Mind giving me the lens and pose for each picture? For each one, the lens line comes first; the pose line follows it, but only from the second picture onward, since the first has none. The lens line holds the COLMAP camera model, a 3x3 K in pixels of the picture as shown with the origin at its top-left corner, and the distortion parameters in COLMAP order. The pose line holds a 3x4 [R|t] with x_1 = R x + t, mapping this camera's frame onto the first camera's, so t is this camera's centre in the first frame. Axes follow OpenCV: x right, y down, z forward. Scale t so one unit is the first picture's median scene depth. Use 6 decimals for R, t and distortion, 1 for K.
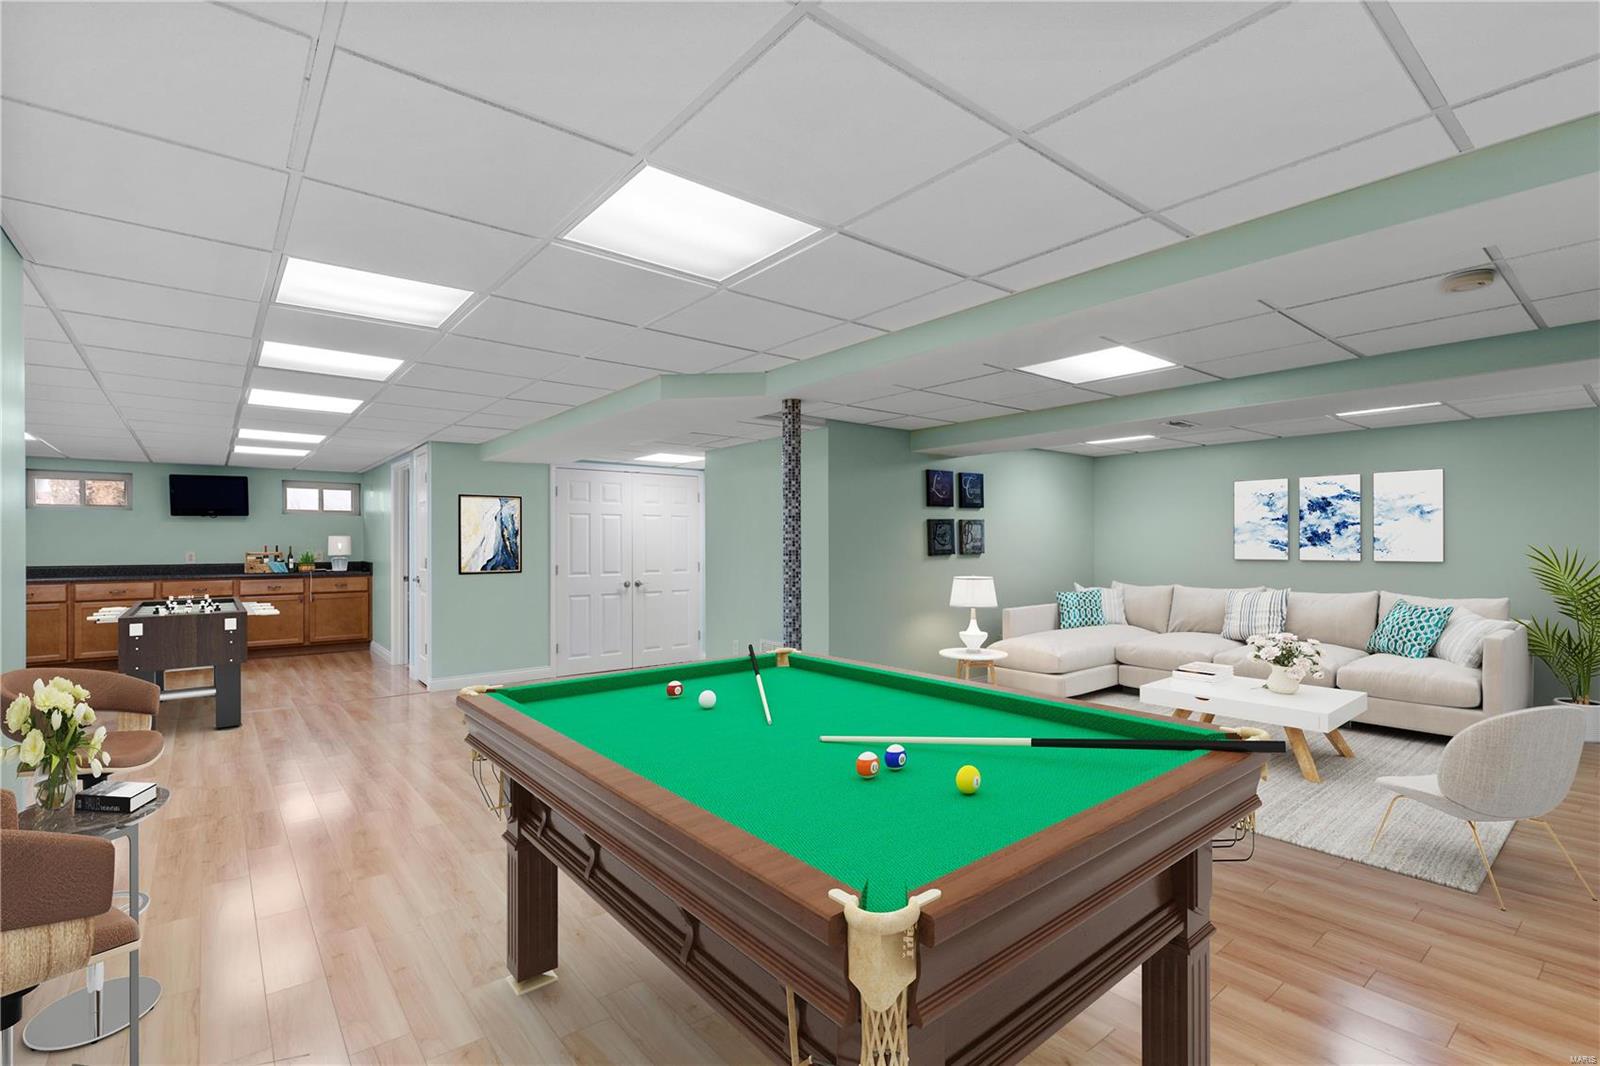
lens RADIAL K [[727.9, 0, 806.4], [0, 727.9, 544.0], [0, 0, 1]] dist [0.010815, -0.002600]
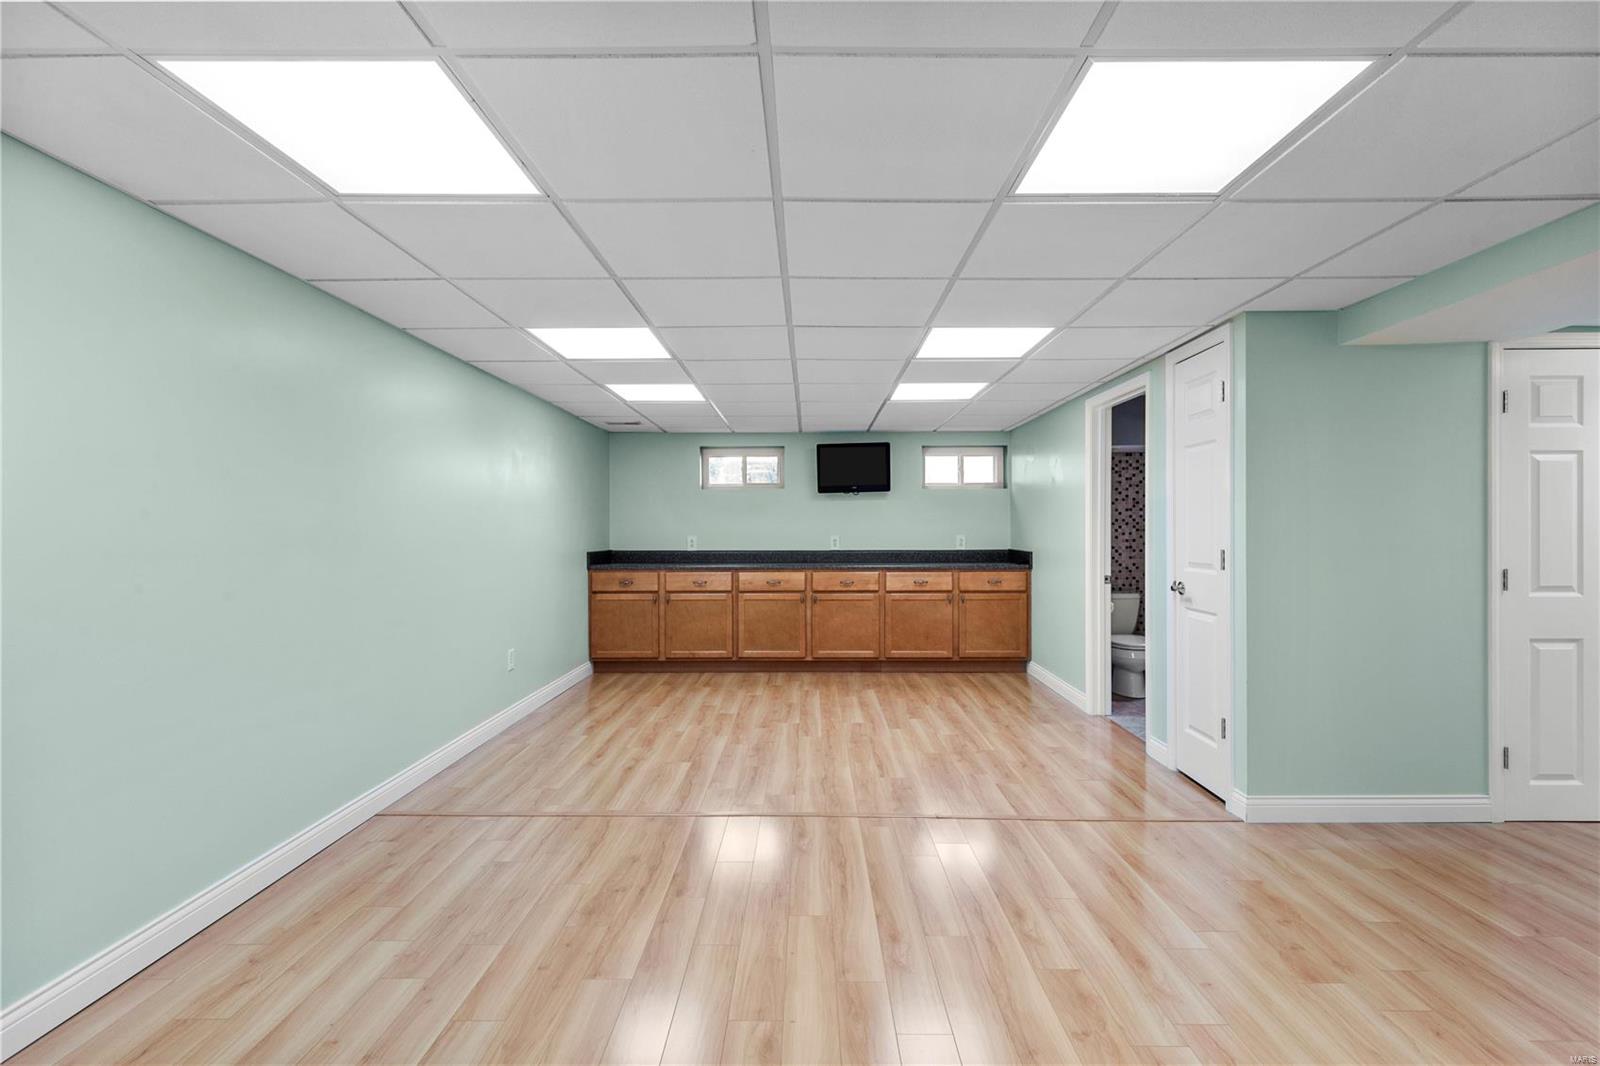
lens RADIAL K [[727.9, 0, 801.4], [0, 727.9, 531.5], [0, 0, 1]] dist [0.010815, -0.002600]
pose [[0.764668, 0.000005, -0.644425, -0.324266], [0.001158, 0.999998, 0.001382, 0.004597], [0.644424, -0.001803, 0.764666, 0.328082]]
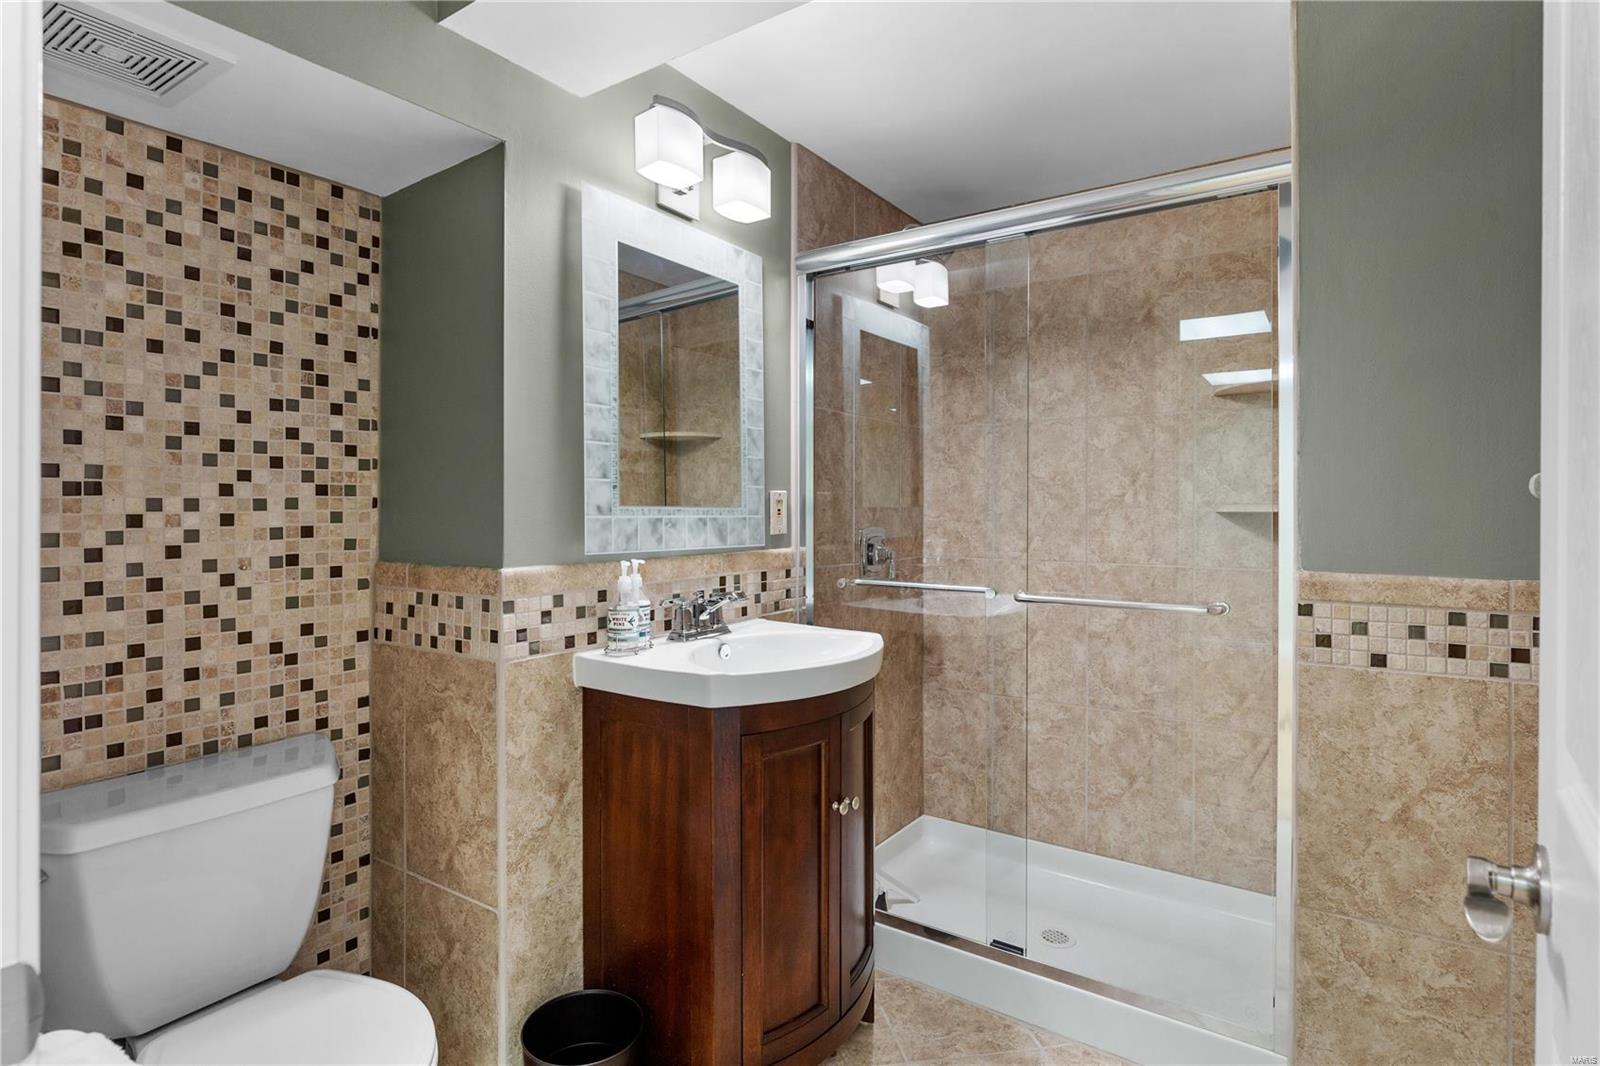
lens RADIAL K [[836.3, 0, 799.4], [0, 836.3, 525.3], [0, 0, 1]] dist [-0.002662, -0.000280]
pose [[0.961613, 0.002507, 0.274399, -0.443927], [-0.004149, 0.999977, 0.005404, 0.010034], [-0.274379, -0.006335, 0.961601, 0.744054]]
